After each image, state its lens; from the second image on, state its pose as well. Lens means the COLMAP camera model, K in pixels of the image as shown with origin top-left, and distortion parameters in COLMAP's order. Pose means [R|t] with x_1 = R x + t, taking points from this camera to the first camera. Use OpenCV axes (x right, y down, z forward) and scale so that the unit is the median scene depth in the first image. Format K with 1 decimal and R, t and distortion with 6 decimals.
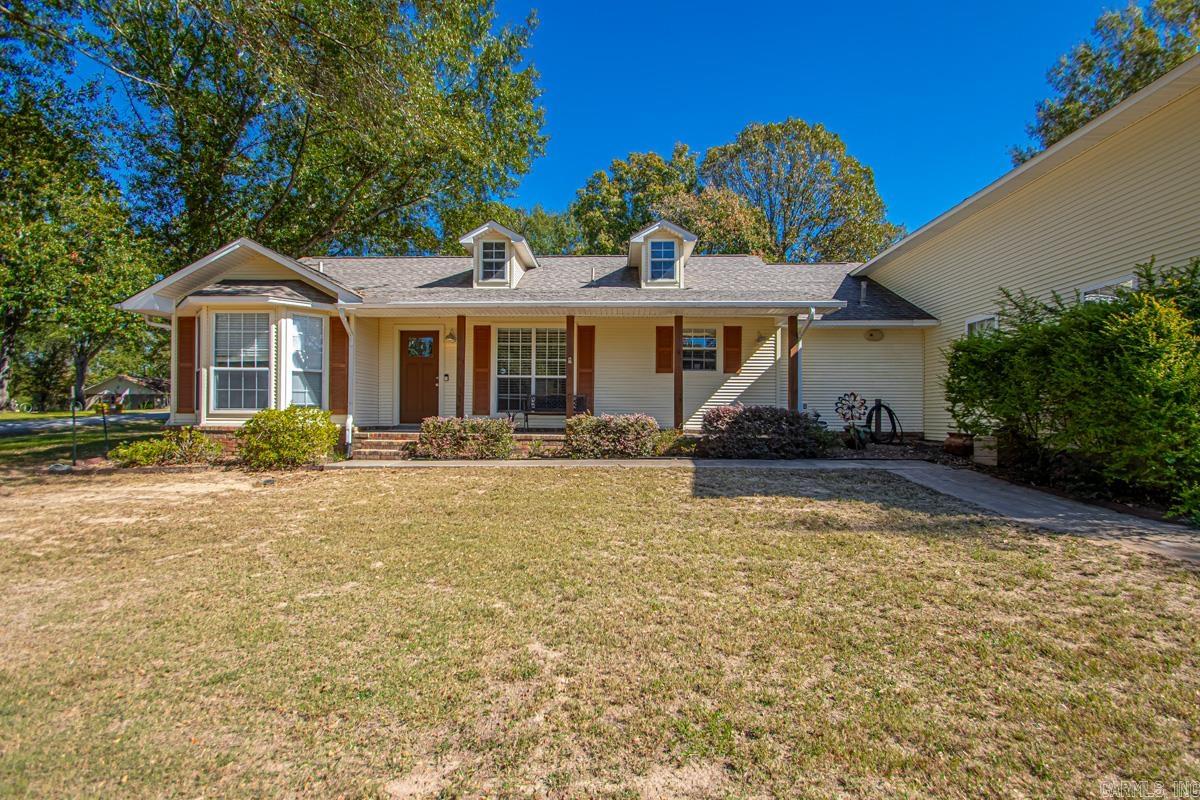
lens RADIAL K [[601.4, 0, 614.9], [0, 601.4, 392.1], [0, 0, 1]] dist [0.017715, -0.024275]
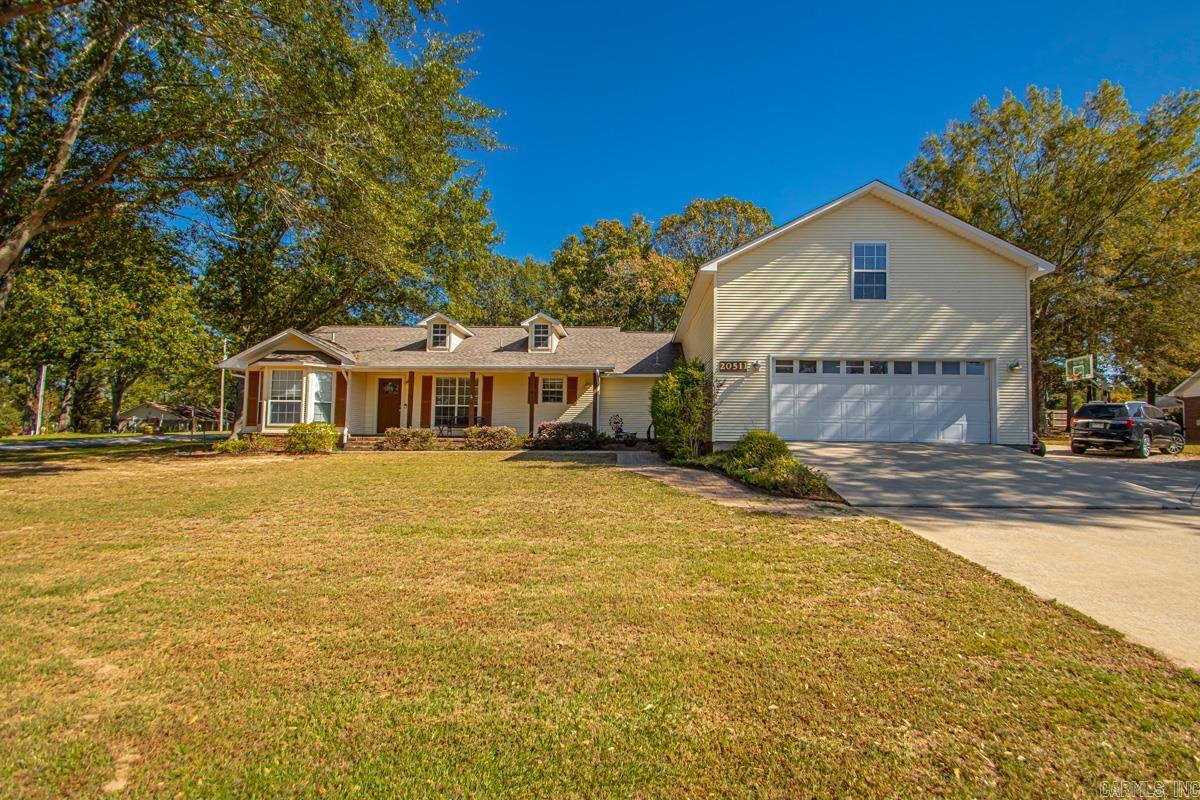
lens RADIAL K [[581.1, 0, 636.1], [0, 581.1, 383.0], [0, 0, 1]] dist [0.000515, -0.000312]
pose [[0.999674, 0.003953, 0.025242, 0.364960], [-0.002350, 0.997996, -0.063237, 0.014297], [-0.025442, 0.063157, 0.997679, -0.726828]]
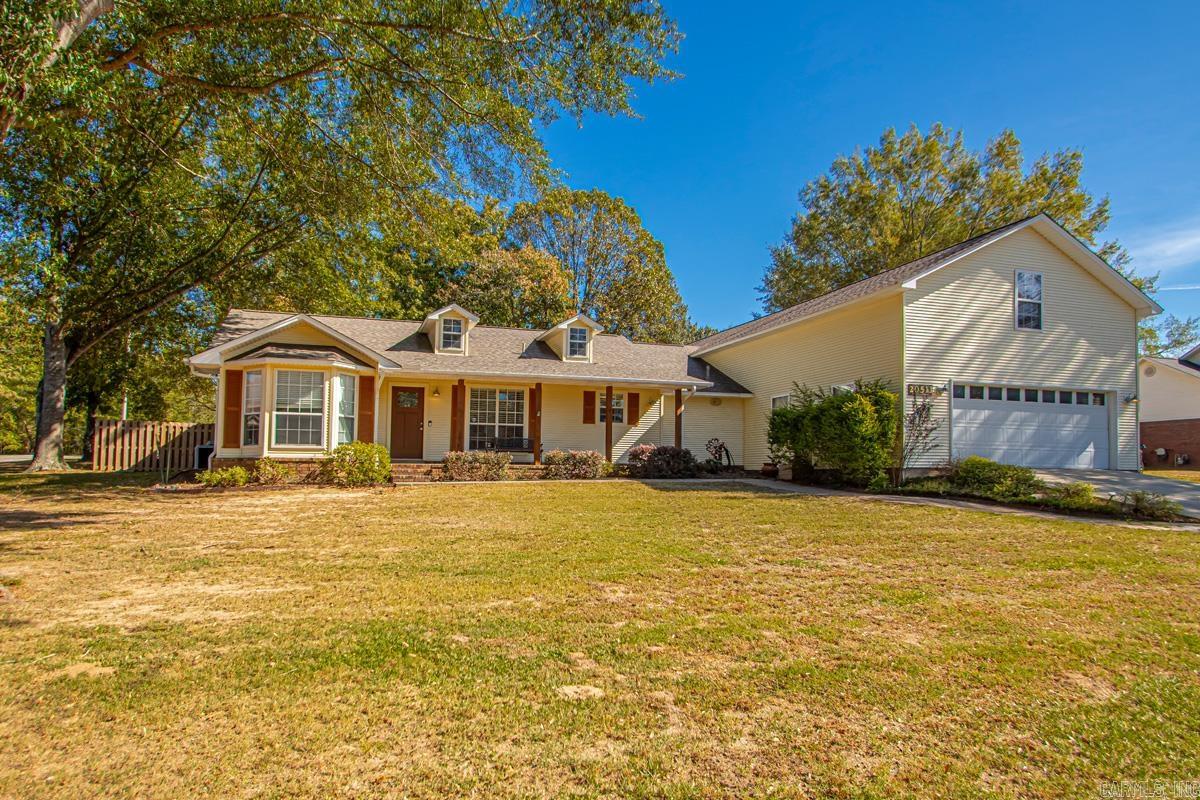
lens RADIAL K [[677.7, 0, 599.8], [0, 677.7, 418.6], [0, 0, 1]] dist [0.000237, 0.000093]
pose [[0.938377, 0.024432, 0.344750, -0.490705], [-0.011333, 0.999137, -0.039958, 0.022027], [-0.345428, 0.033589, 0.937844, -0.570032]]
